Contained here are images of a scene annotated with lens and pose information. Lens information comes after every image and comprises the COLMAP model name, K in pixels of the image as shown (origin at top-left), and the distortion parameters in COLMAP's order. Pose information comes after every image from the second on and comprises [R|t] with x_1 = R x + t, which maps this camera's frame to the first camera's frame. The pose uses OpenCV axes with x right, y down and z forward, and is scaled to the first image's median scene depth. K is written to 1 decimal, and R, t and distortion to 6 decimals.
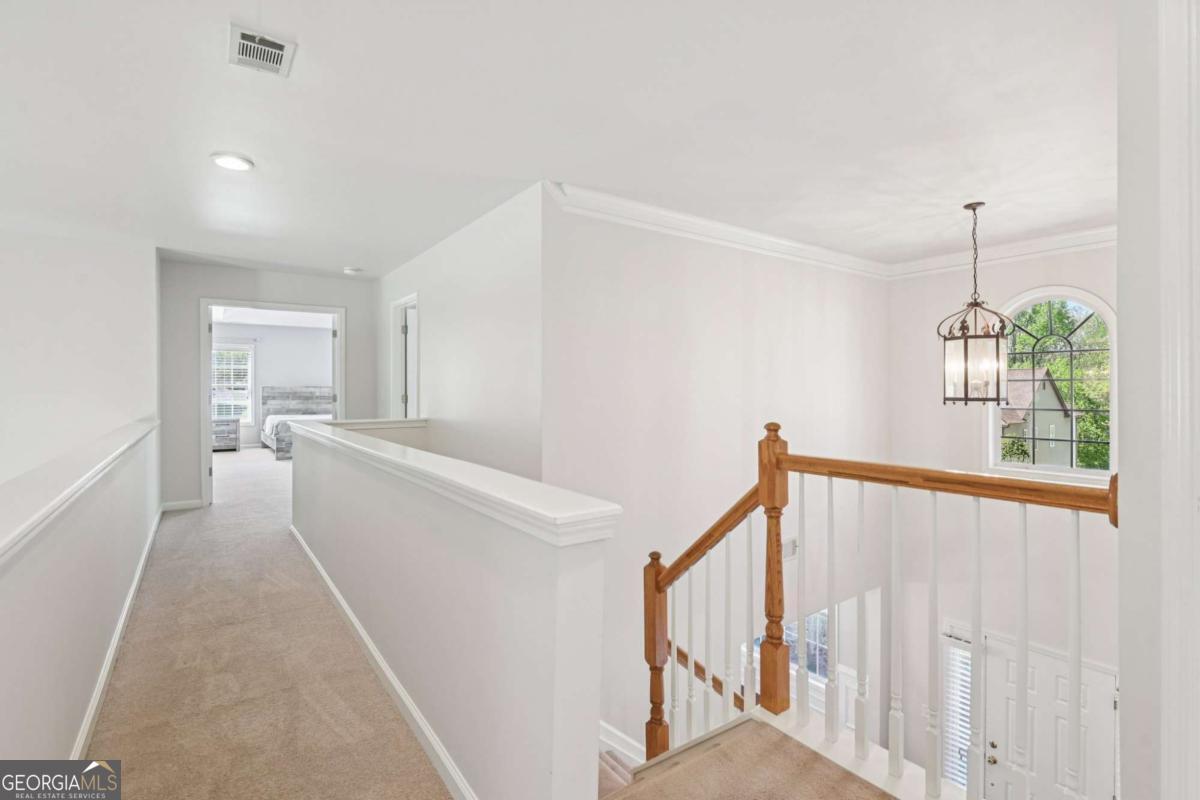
lens RADIAL K [[552.9, 0, 599.3], [0, 552.9, 388.8], [0, 0, 1]] dist [-0.016093, -0.001112]
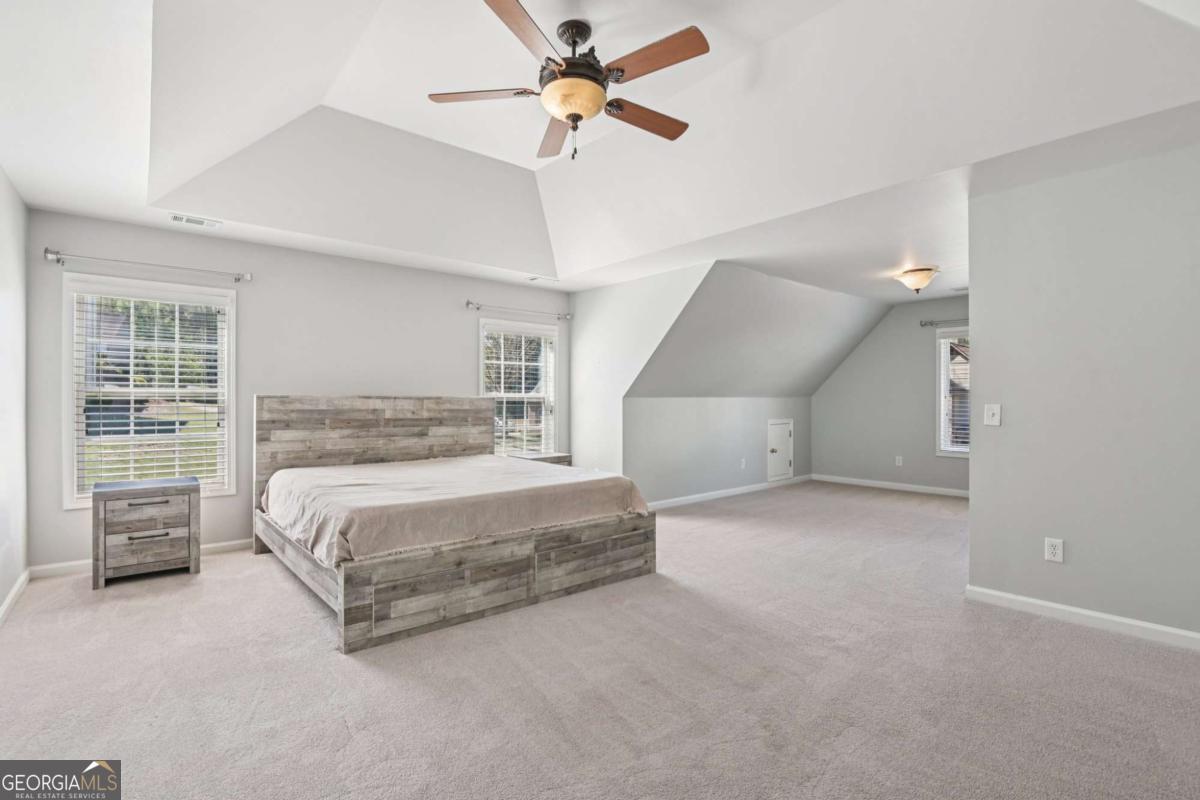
lens RADIAL K [[552.9, 0, 595.1], [0, 552.9, 397.6], [0, 0, 1]] dist [-0.016093, -0.001112]
pose [[0.997321, 0.003236, 0.073077, -0.403312], [-0.002761, 0.999974, -0.006596, -0.000972], [-0.073097, 0.006376, 0.997304, 0.593394]]
